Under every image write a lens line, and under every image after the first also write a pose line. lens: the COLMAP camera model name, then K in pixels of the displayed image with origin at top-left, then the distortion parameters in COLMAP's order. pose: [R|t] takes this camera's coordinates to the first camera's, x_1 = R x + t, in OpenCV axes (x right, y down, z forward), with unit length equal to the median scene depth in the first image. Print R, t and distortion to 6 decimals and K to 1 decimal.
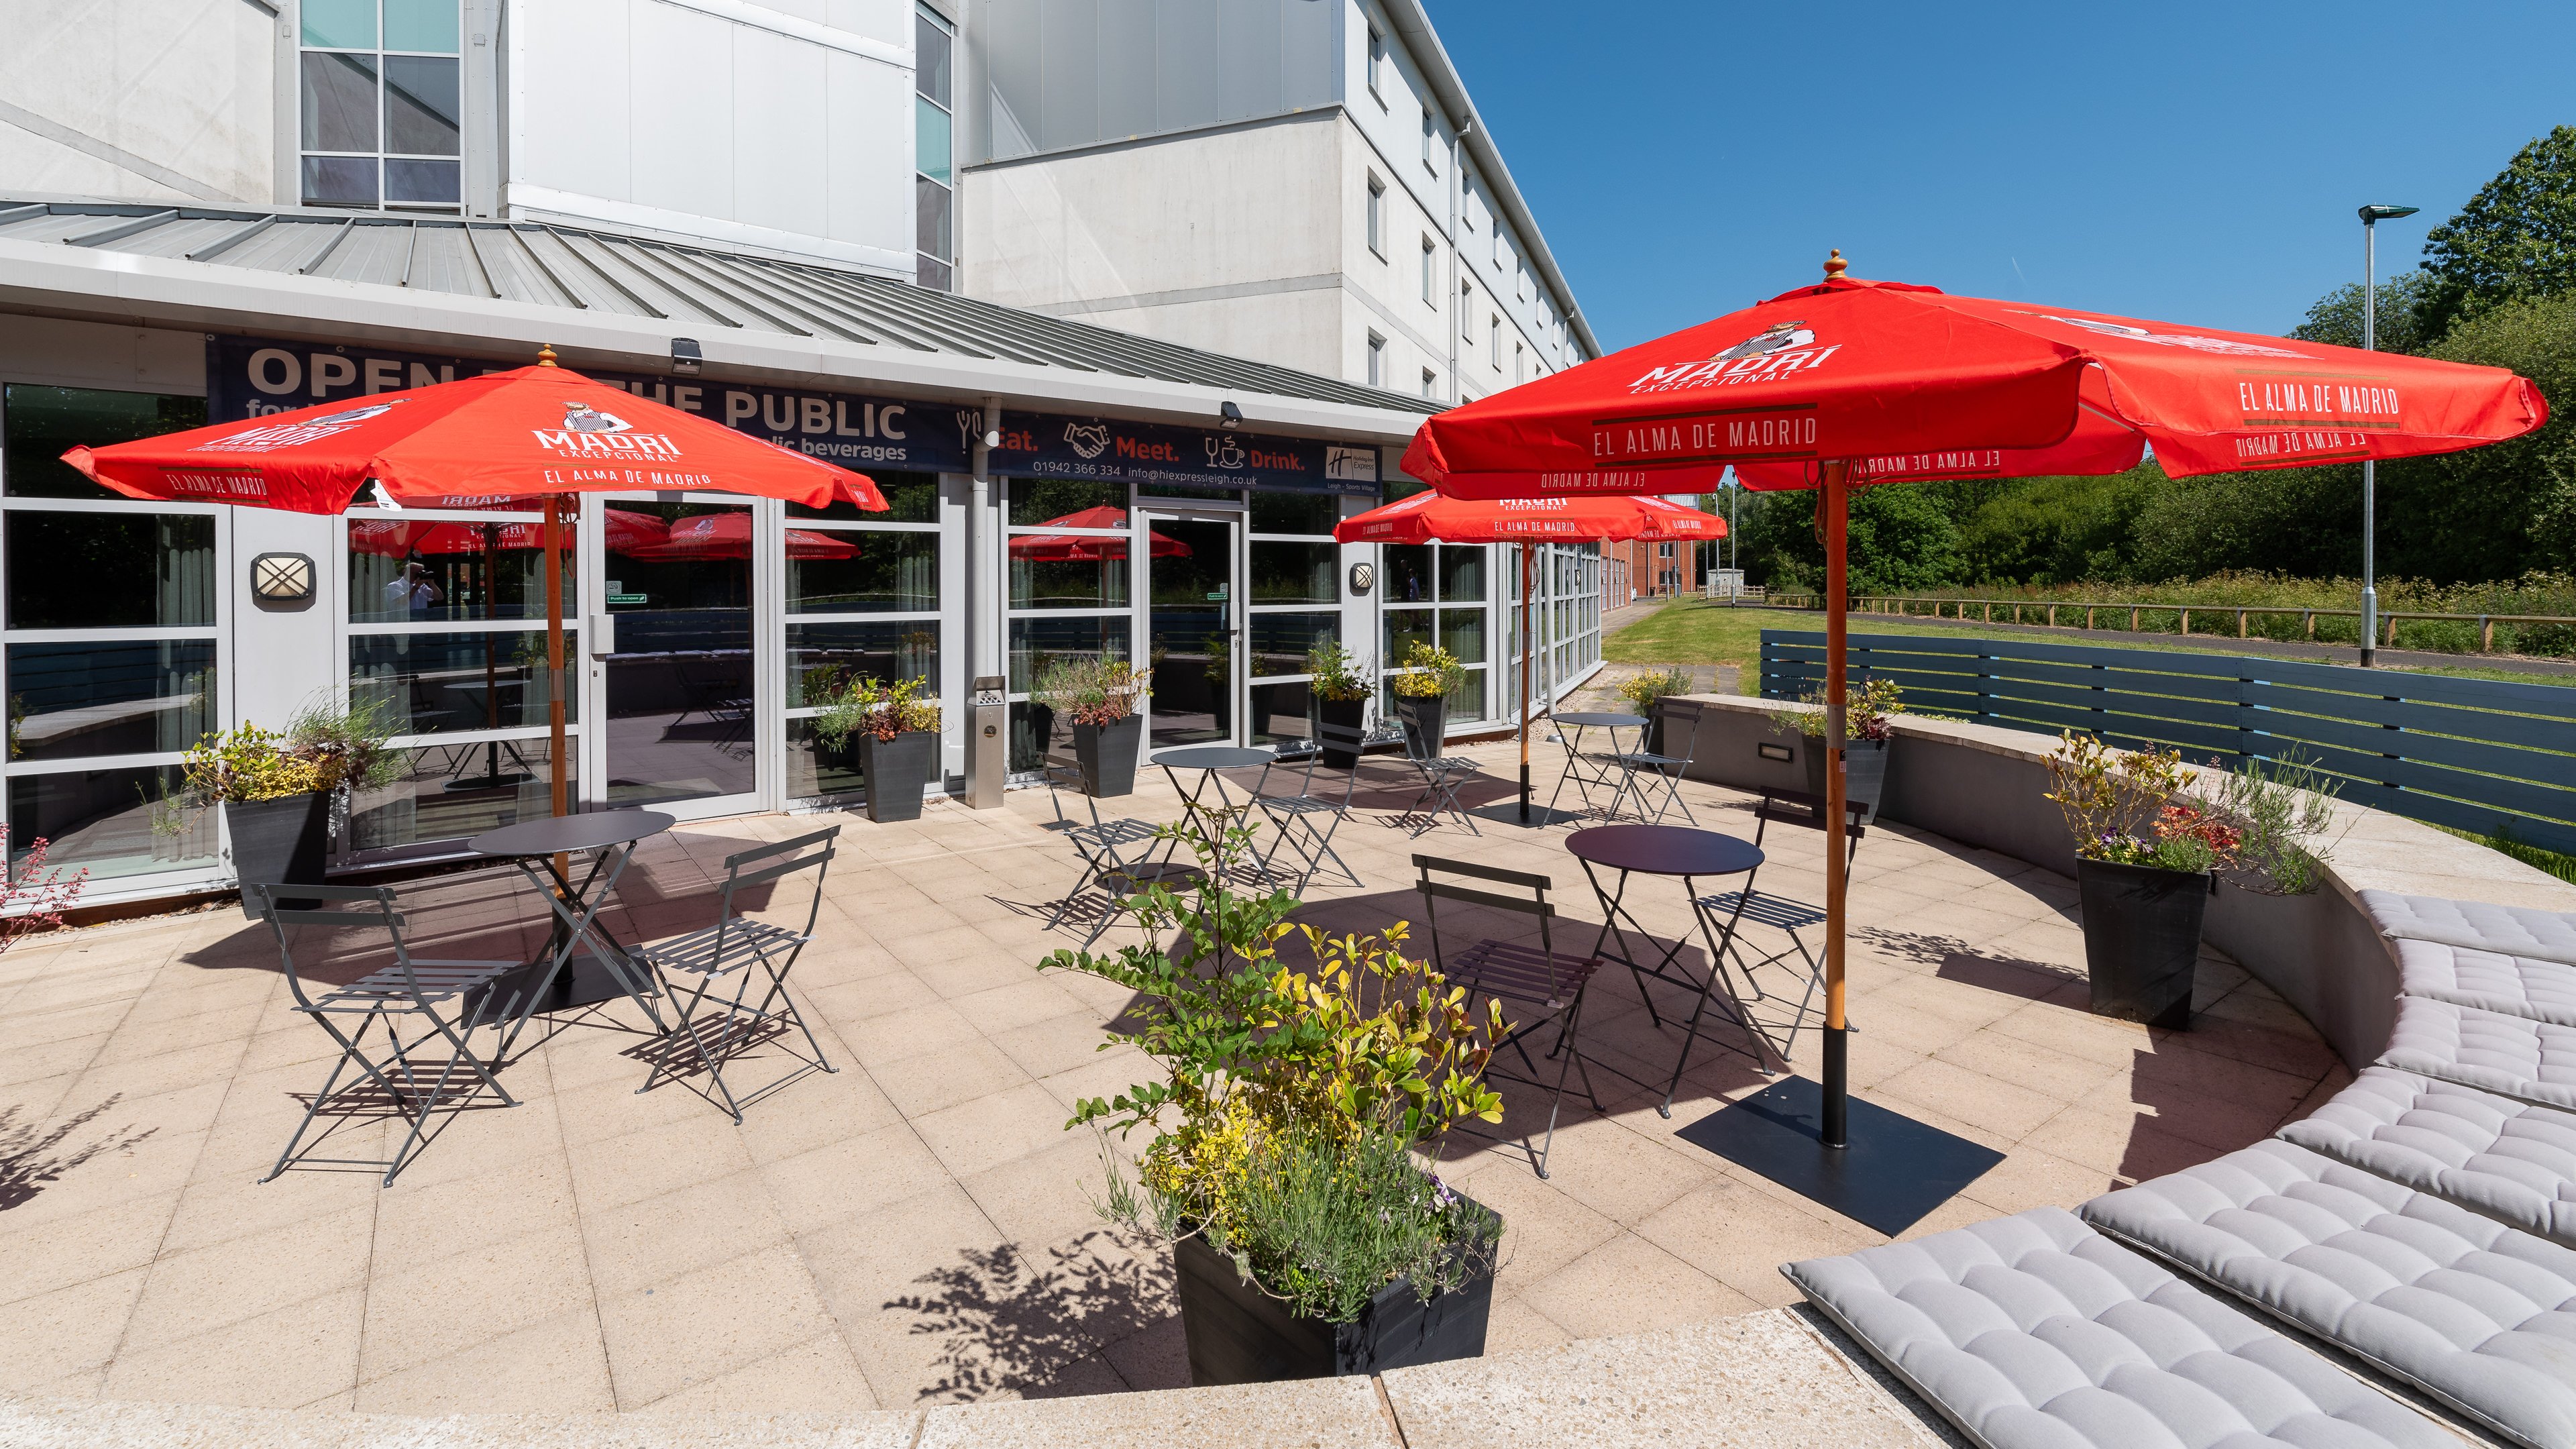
lens RADIAL K [[1117.8, 0, 1293.1], [0, 1117.8, 593.6], [0, 0, 1]] dist [0.001657, -0.000047]
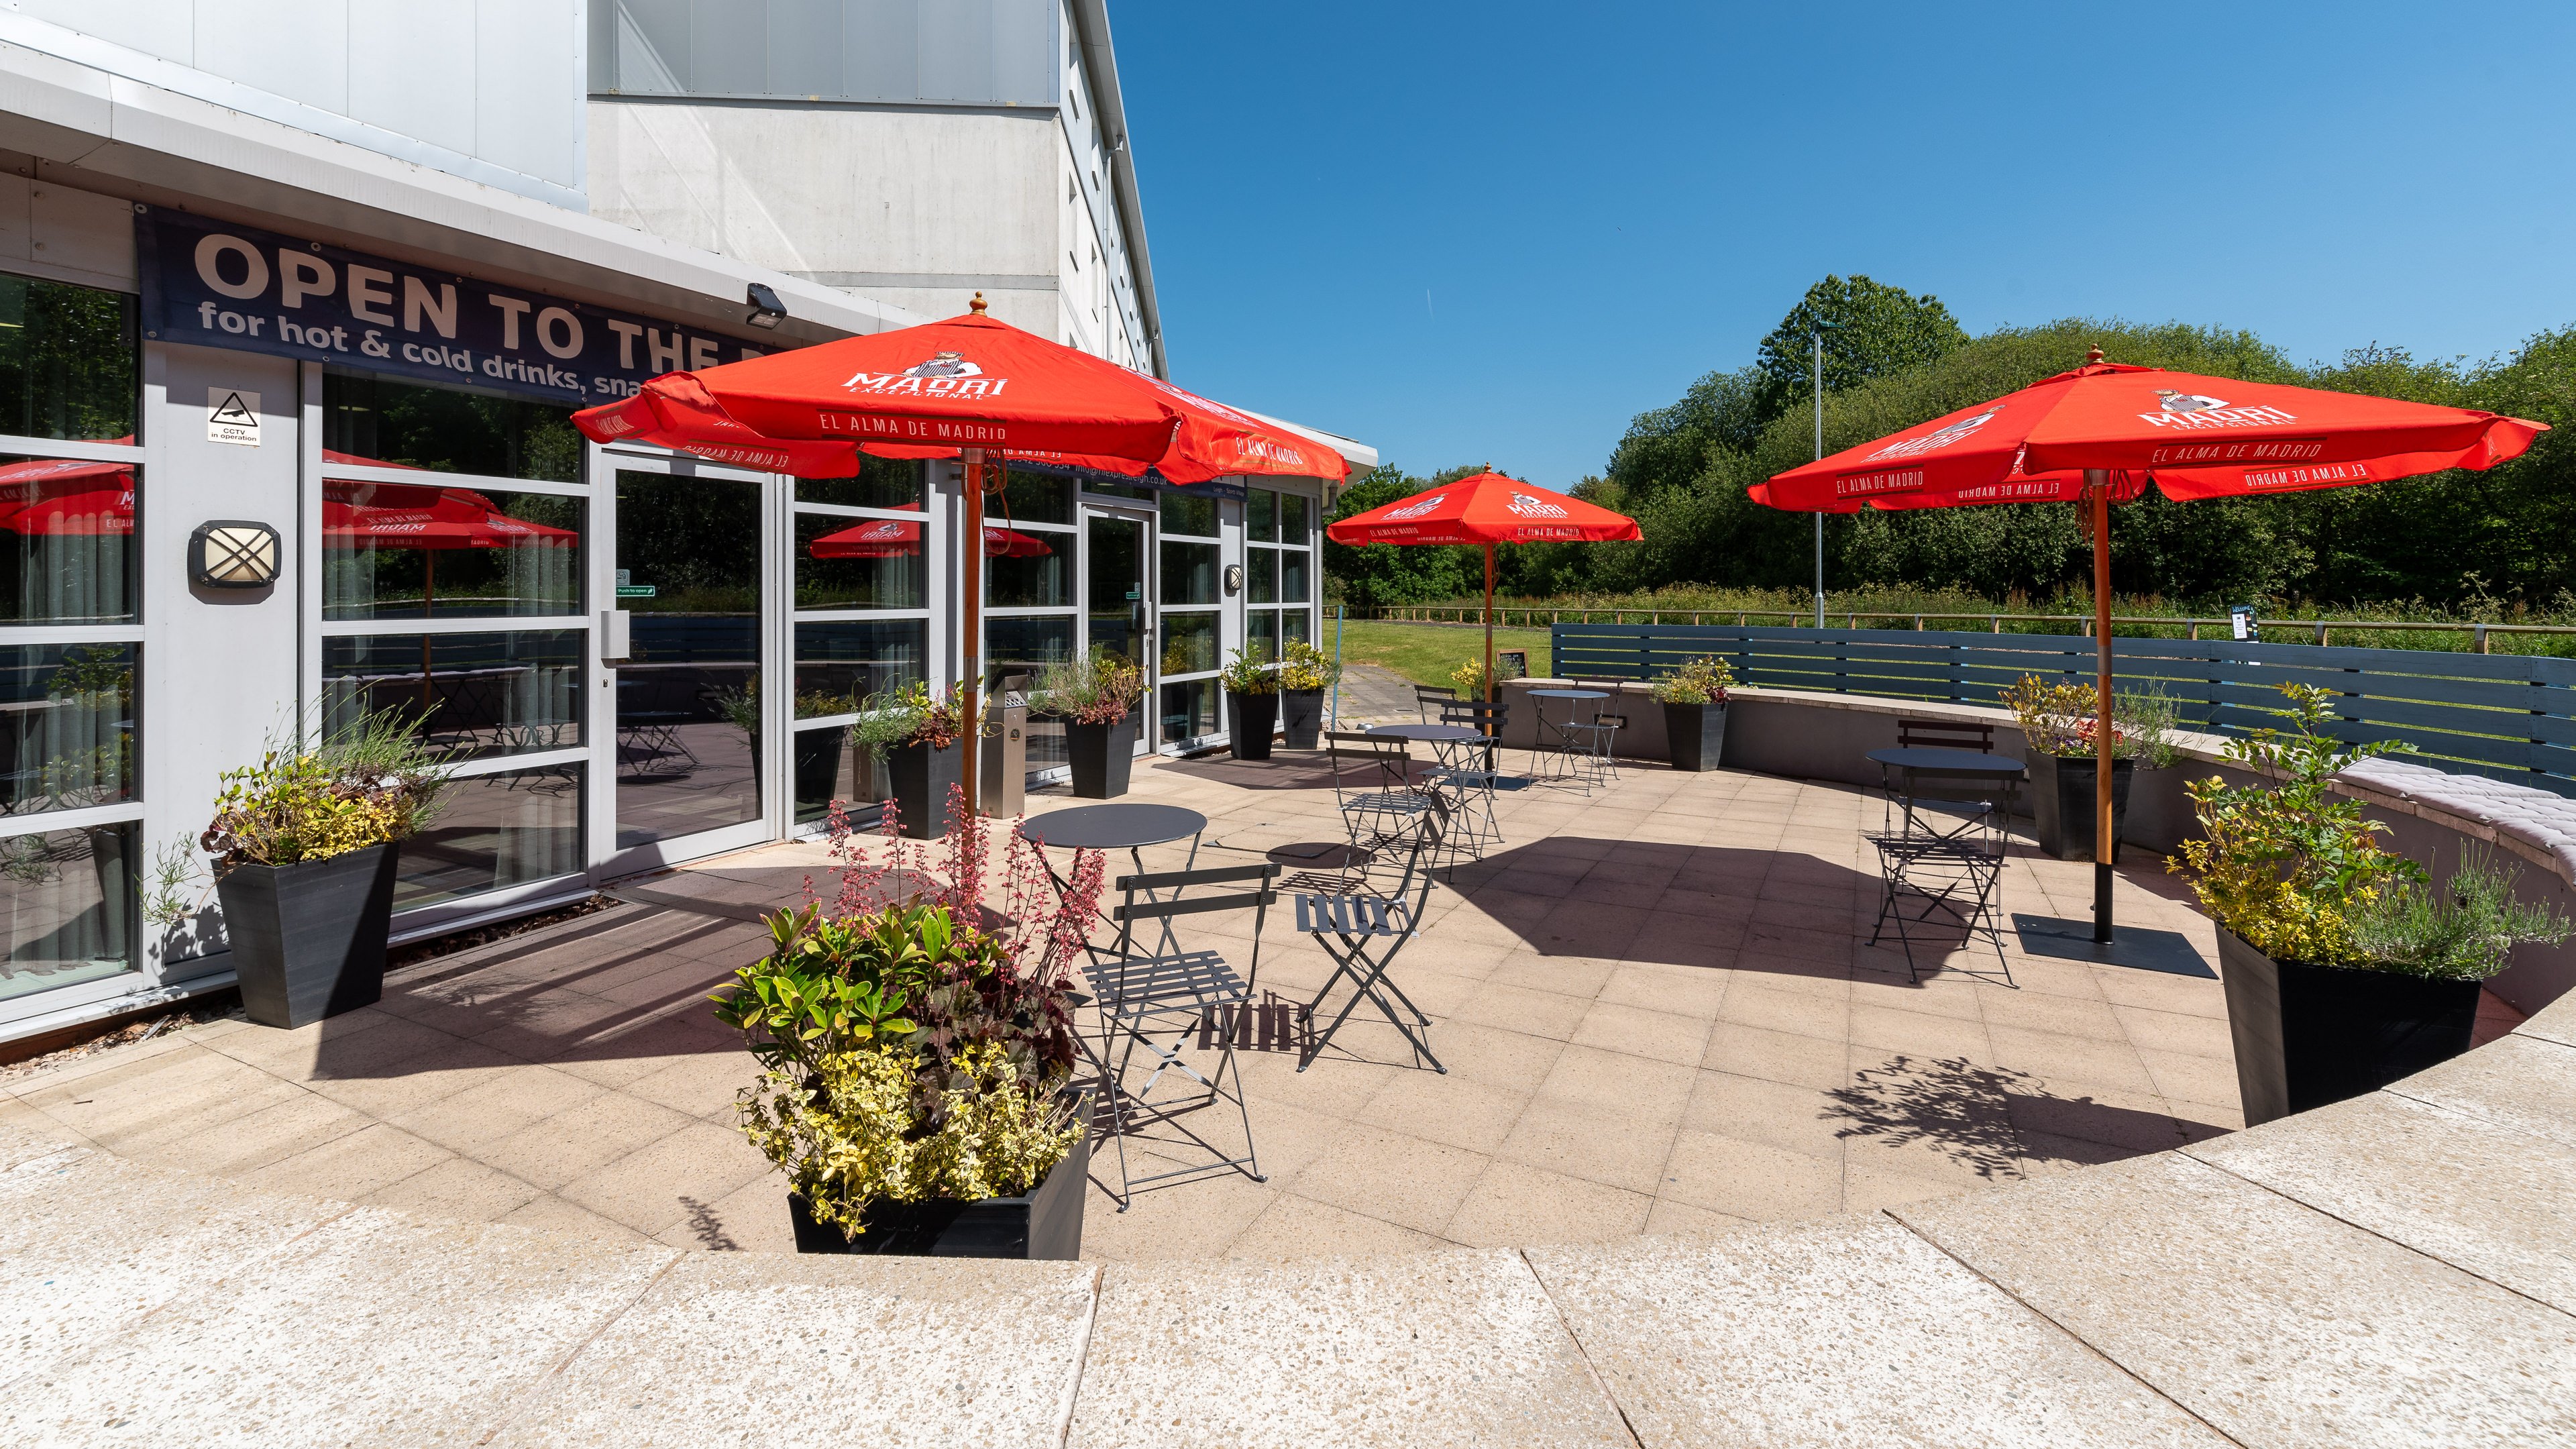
lens RADIAL K [[1117.8, 0, 1293.1], [0, 1117.8, 593.6], [0, 0, 1]] dist [0.001657, -0.000047]
pose [[0.901746, -0.000201, 0.432266, -0.481565], [0.006014, 0.999909, -0.012082, 0.017891], [-0.432224, 0.013495, 0.901665, 0.052301]]
